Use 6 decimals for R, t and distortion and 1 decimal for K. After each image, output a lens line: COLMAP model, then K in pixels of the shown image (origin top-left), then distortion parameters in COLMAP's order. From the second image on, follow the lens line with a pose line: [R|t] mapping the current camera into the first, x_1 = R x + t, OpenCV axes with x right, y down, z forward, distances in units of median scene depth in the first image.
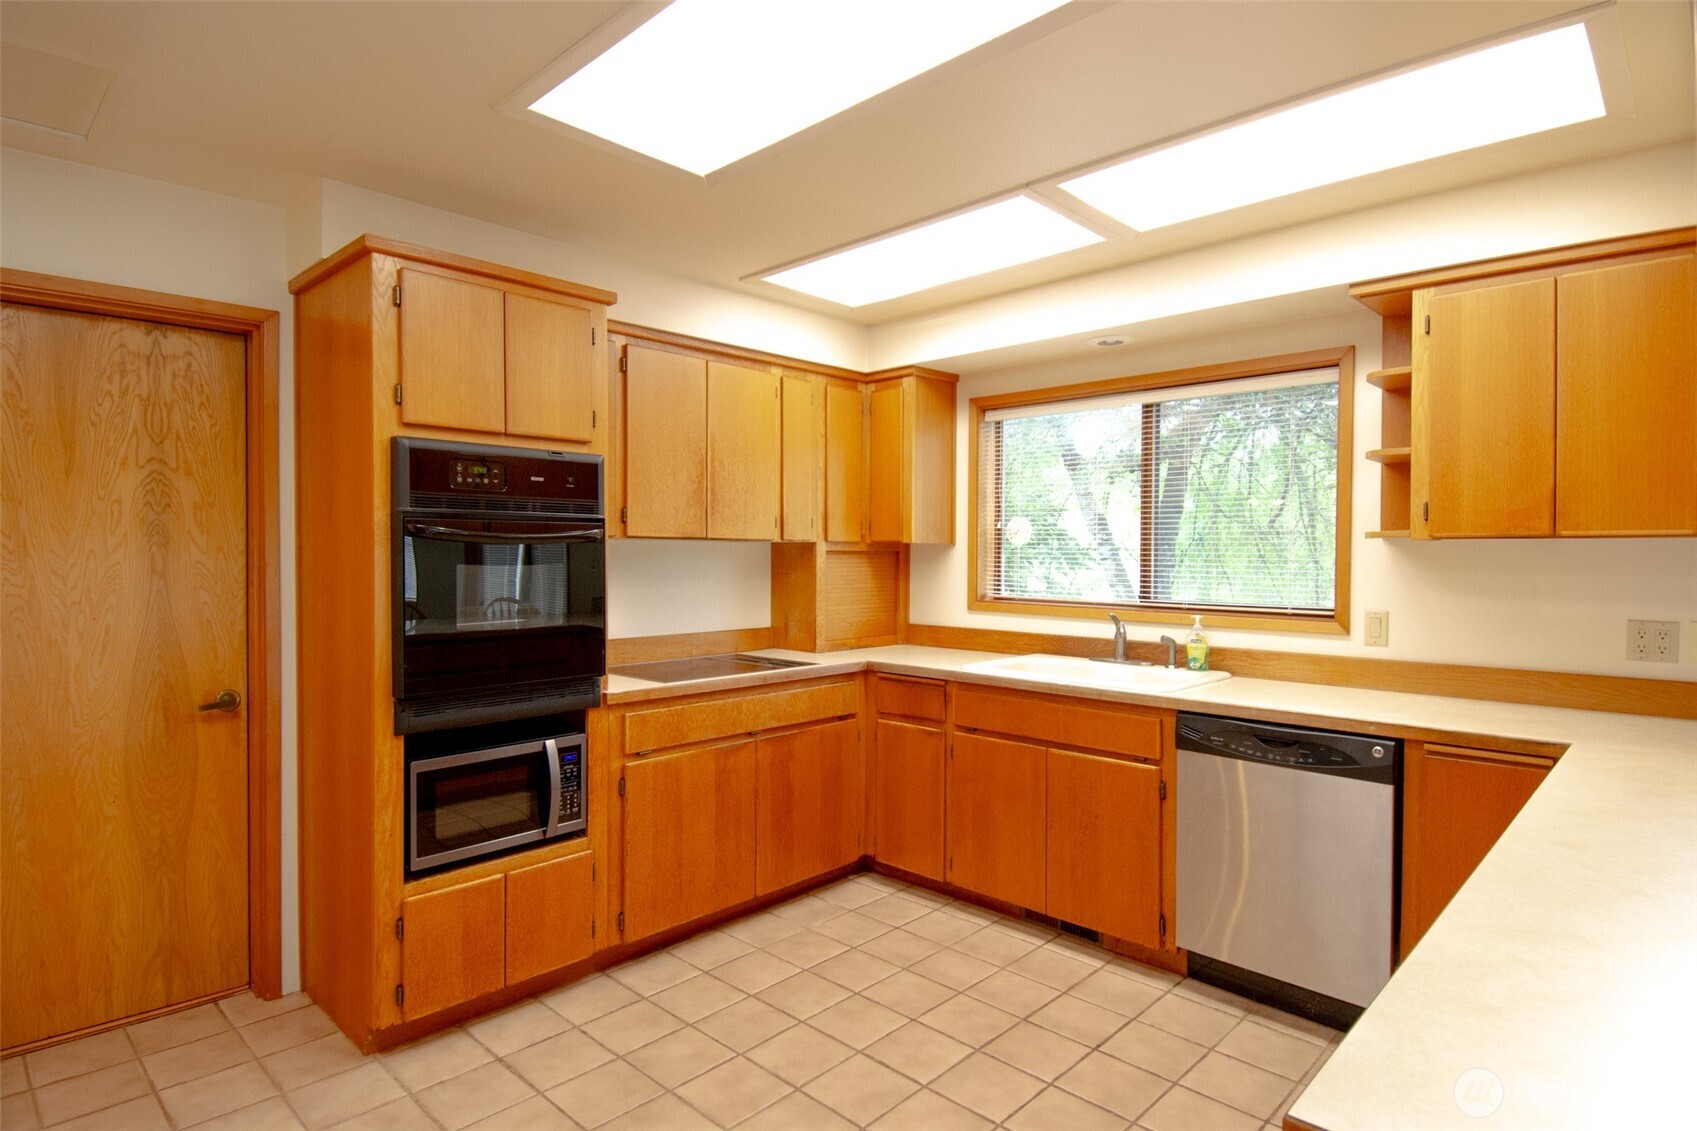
lens RADIAL K [[915.9, 0, 848.5], [0, 915.9, 565.5], [0, 0, 1]] dist [0.038746, -0.000601]
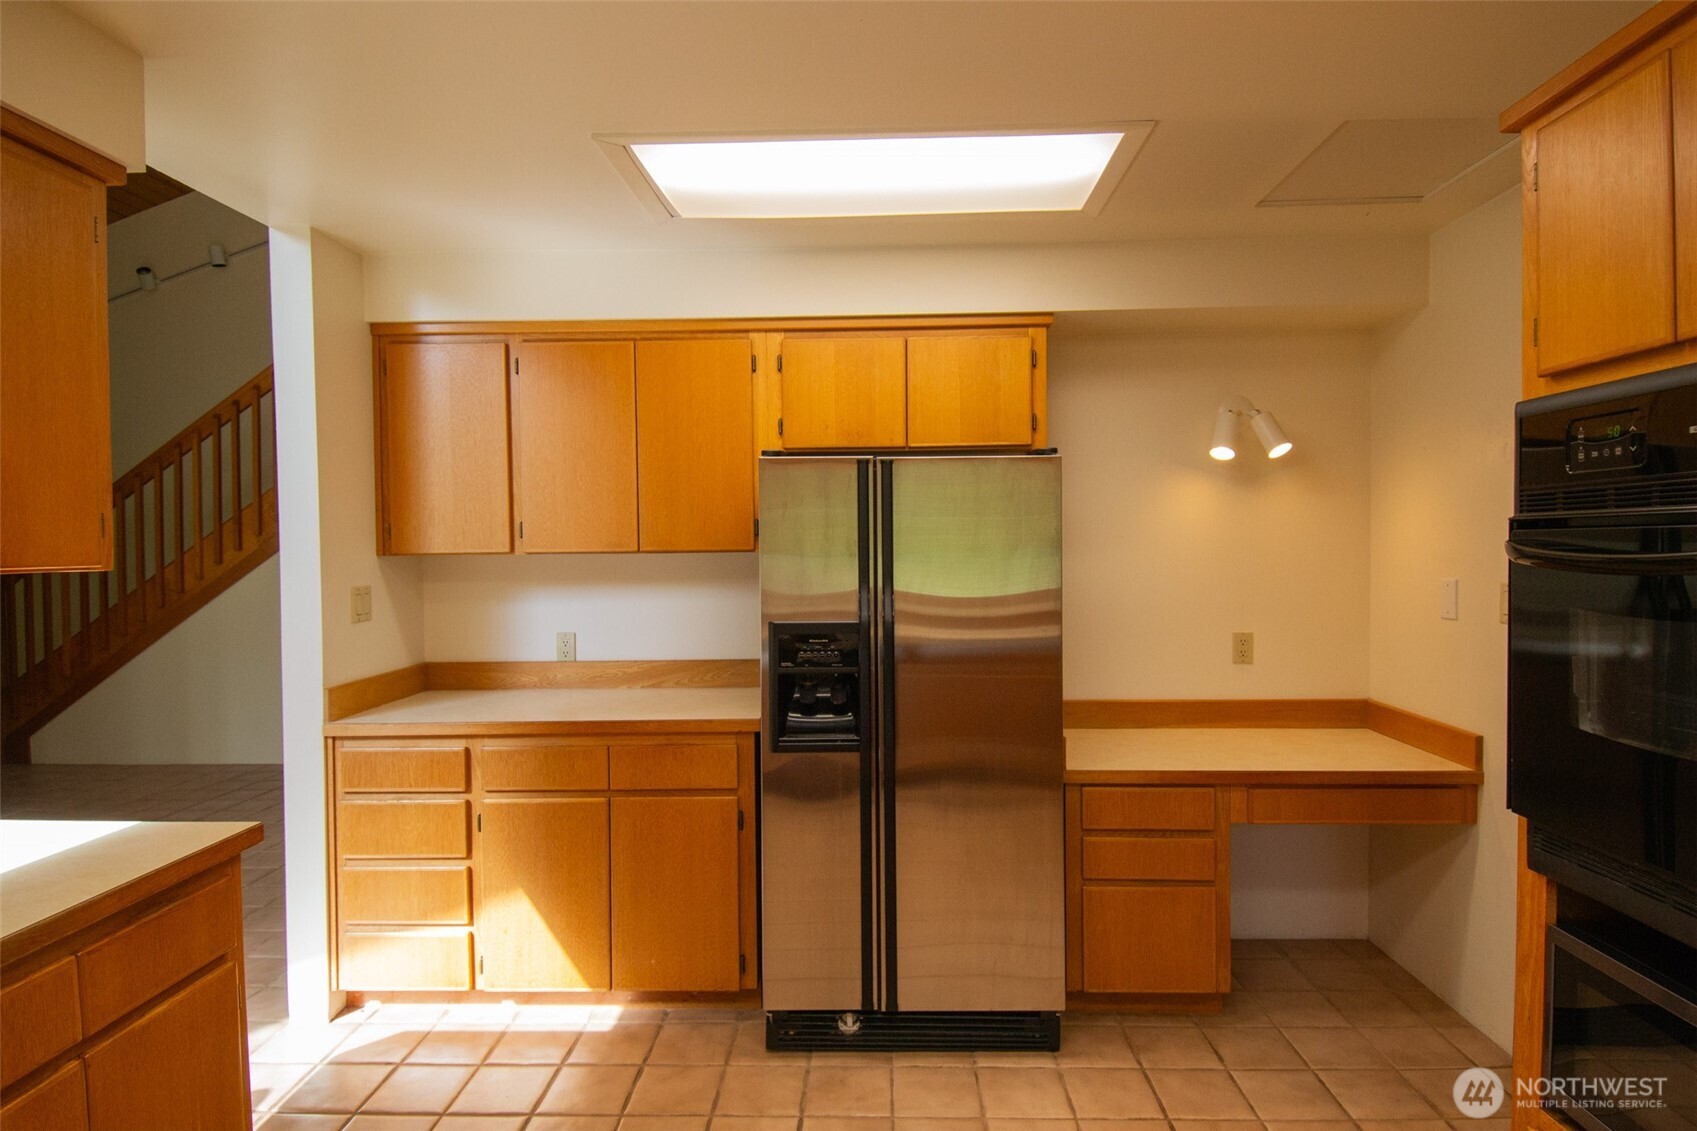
lens RADIAL K [[915.9, 0, 848.5], [0, 915.9, 565.5], [0, 0, 1]] dist [0.038746, -0.000601]
pose [[-0.747568, 0.018083, -0.663939, 0.283851], [-0.000863, 0.999602, 0.028196, -0.042736], [0.664185, 0.021652, -0.747255, 1.124394]]
